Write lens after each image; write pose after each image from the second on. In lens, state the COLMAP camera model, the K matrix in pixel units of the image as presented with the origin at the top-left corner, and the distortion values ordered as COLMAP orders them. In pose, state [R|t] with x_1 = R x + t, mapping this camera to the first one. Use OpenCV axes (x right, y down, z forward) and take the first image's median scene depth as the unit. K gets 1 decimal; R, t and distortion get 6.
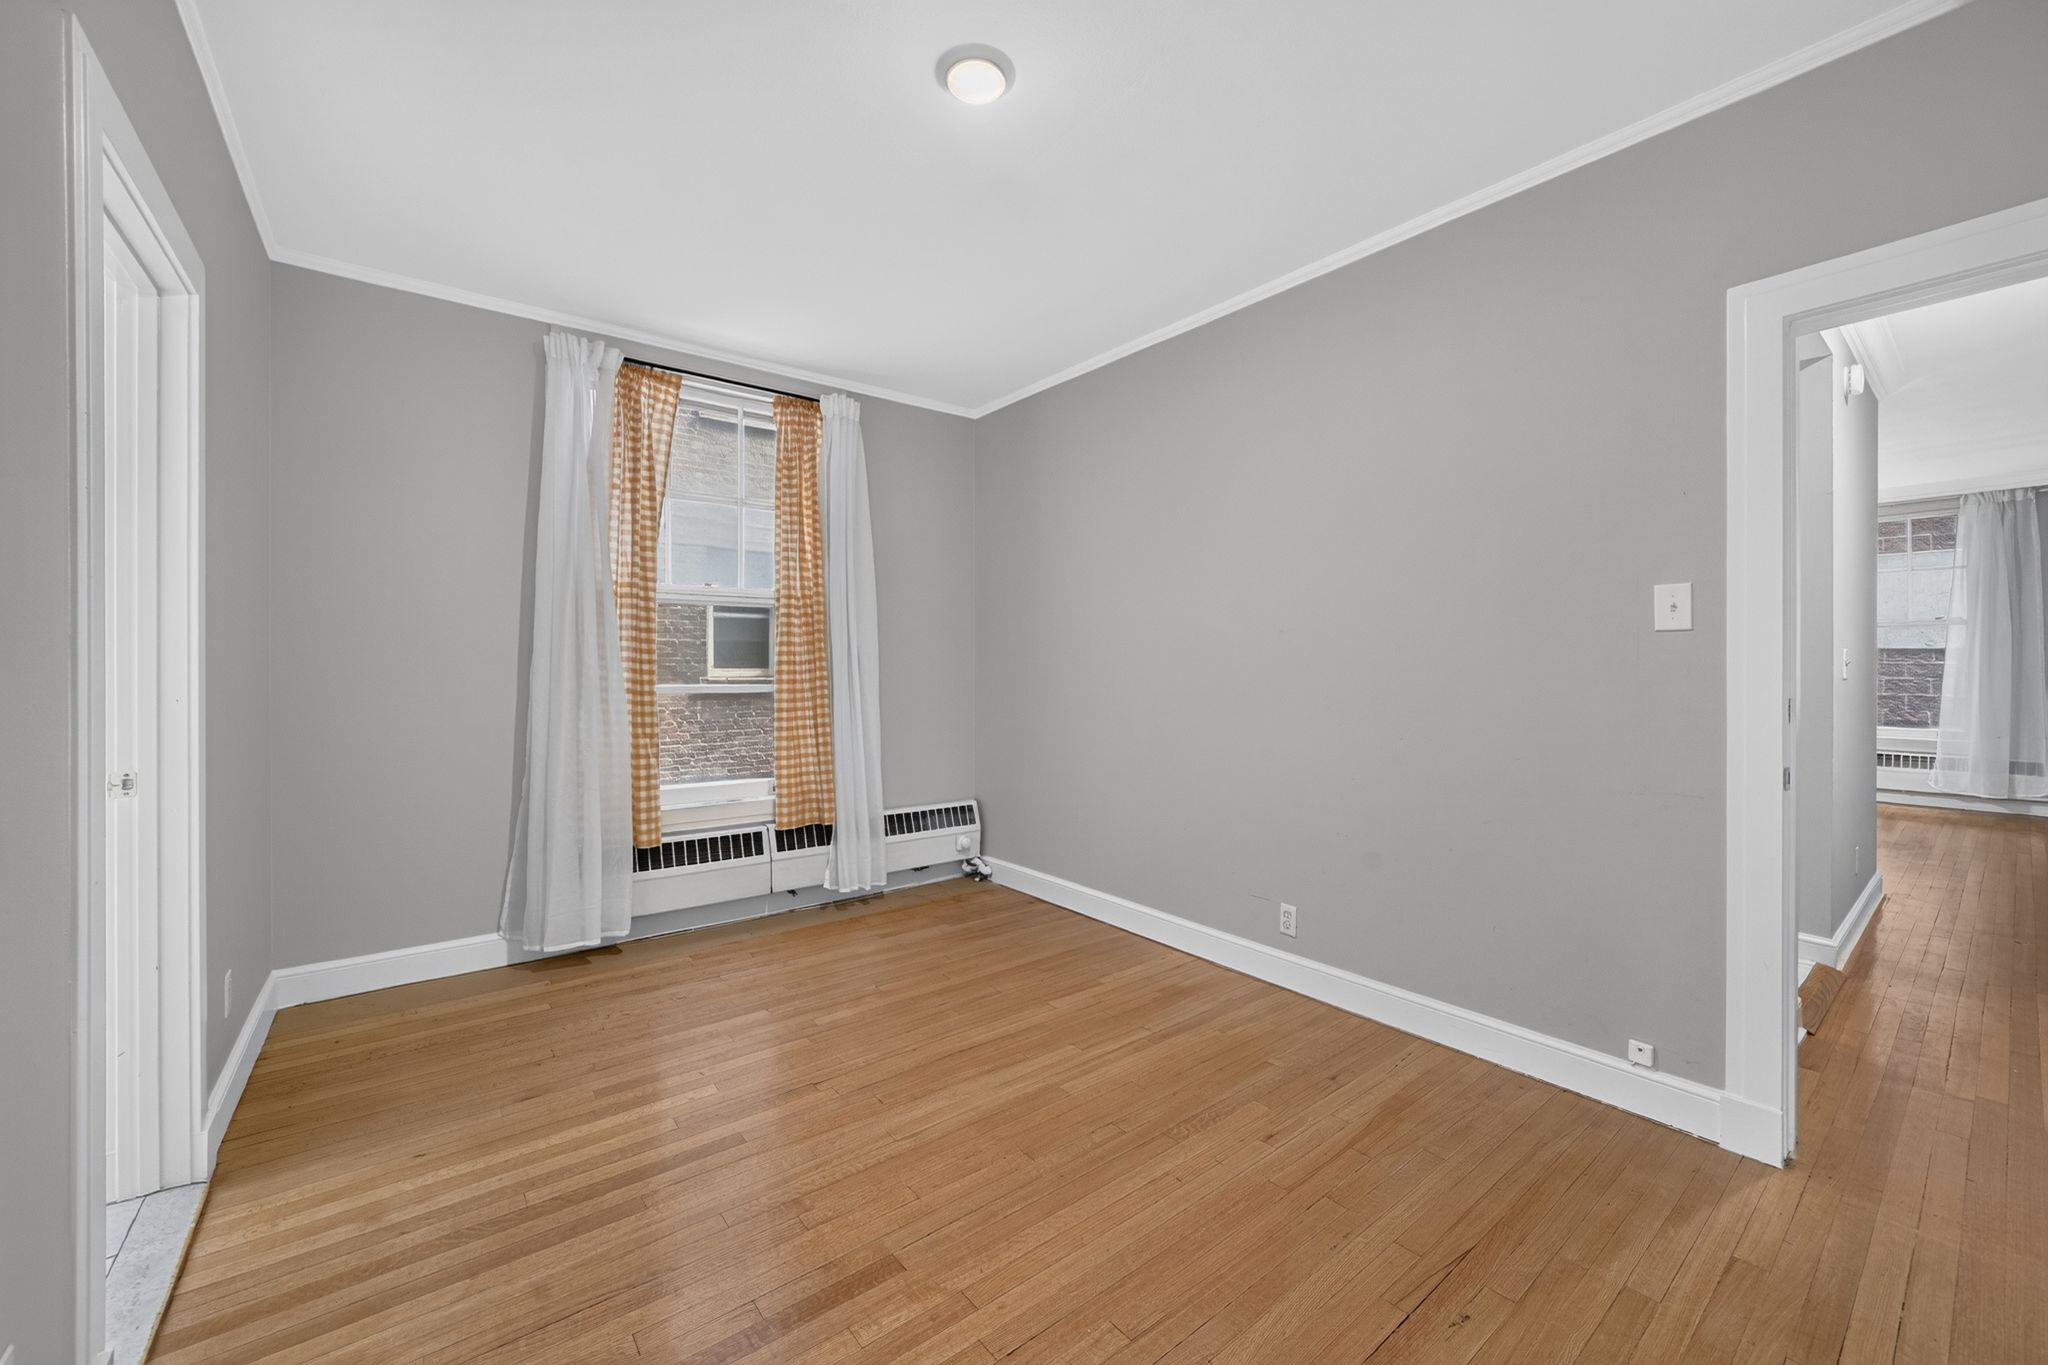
lens RADIAL K [[815.7, 0, 994.5], [0, 815.7, 666.0], [0, 0, 1]] dist [-0.002020, -0.000126]
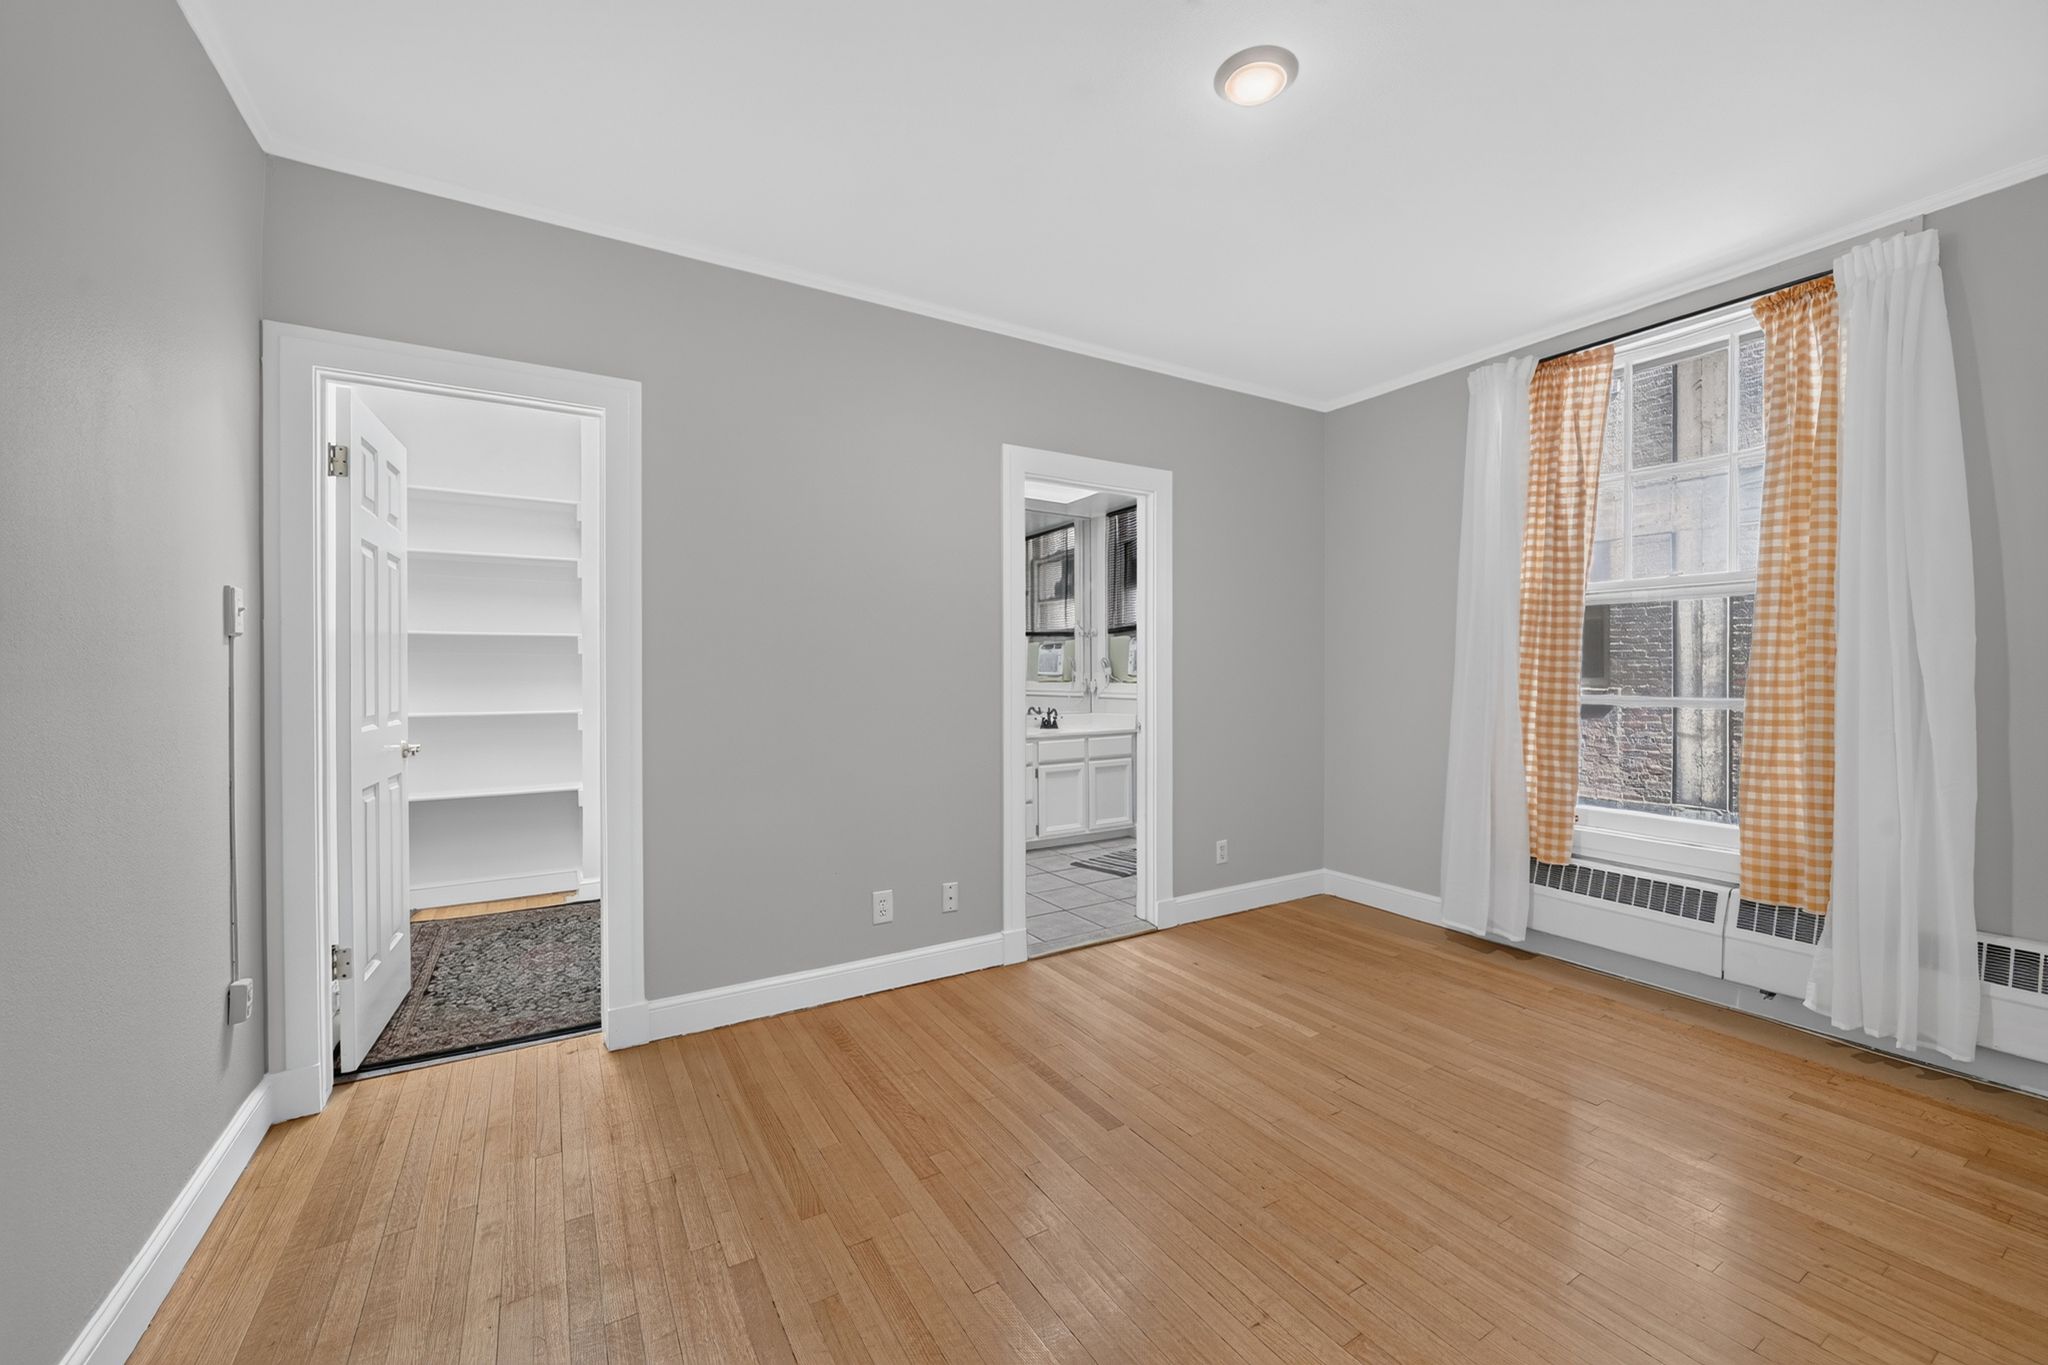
lens RADIAL K [[794.0, 0, 1024.0], [0, 794.0, 682.5], [0, 0, 1]] dist [0.001044, 0.000099]
pose [[-0.098785, 0.014956, -0.994996, 0.612305], [-0.001207, 0.999885, 0.015149, -0.003825], [0.995108, 0.002697, -0.098755, 0.517561]]
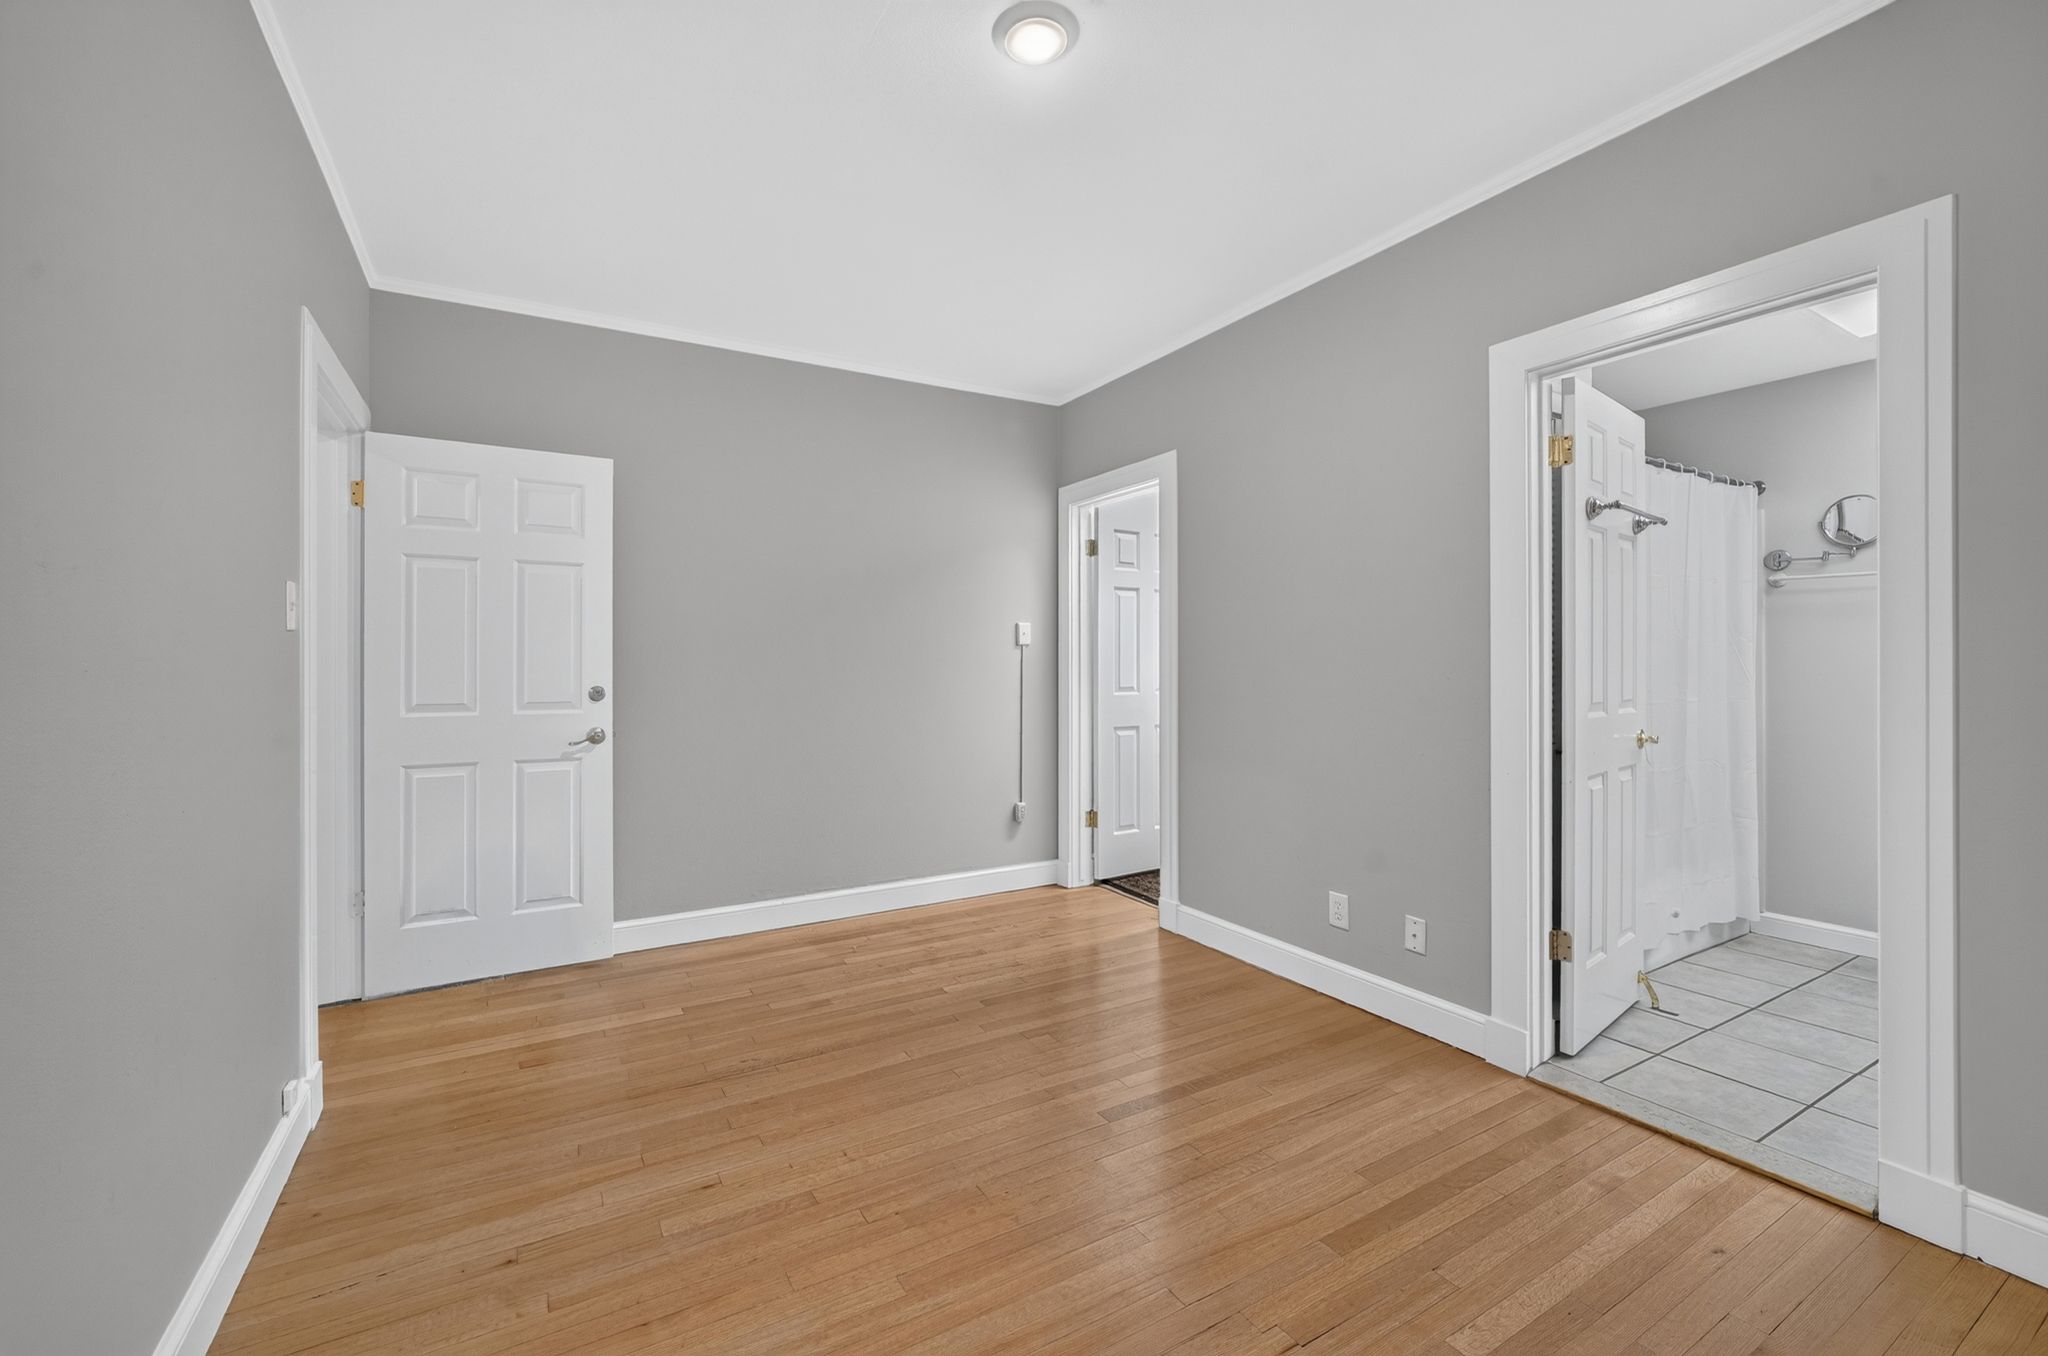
lens RADIAL K [[815.7, 0, 994.5], [0, 815.7, 661.5], [0, 0, 1]] dist [-0.002020, -0.000126]
pose [[-0.993330, 0.005416, 0.115179, -0.055680], [0.005465, 0.999985, 0.000103, -0.001152], [-0.115176, 0.000732, -0.993345, 1.227536]]
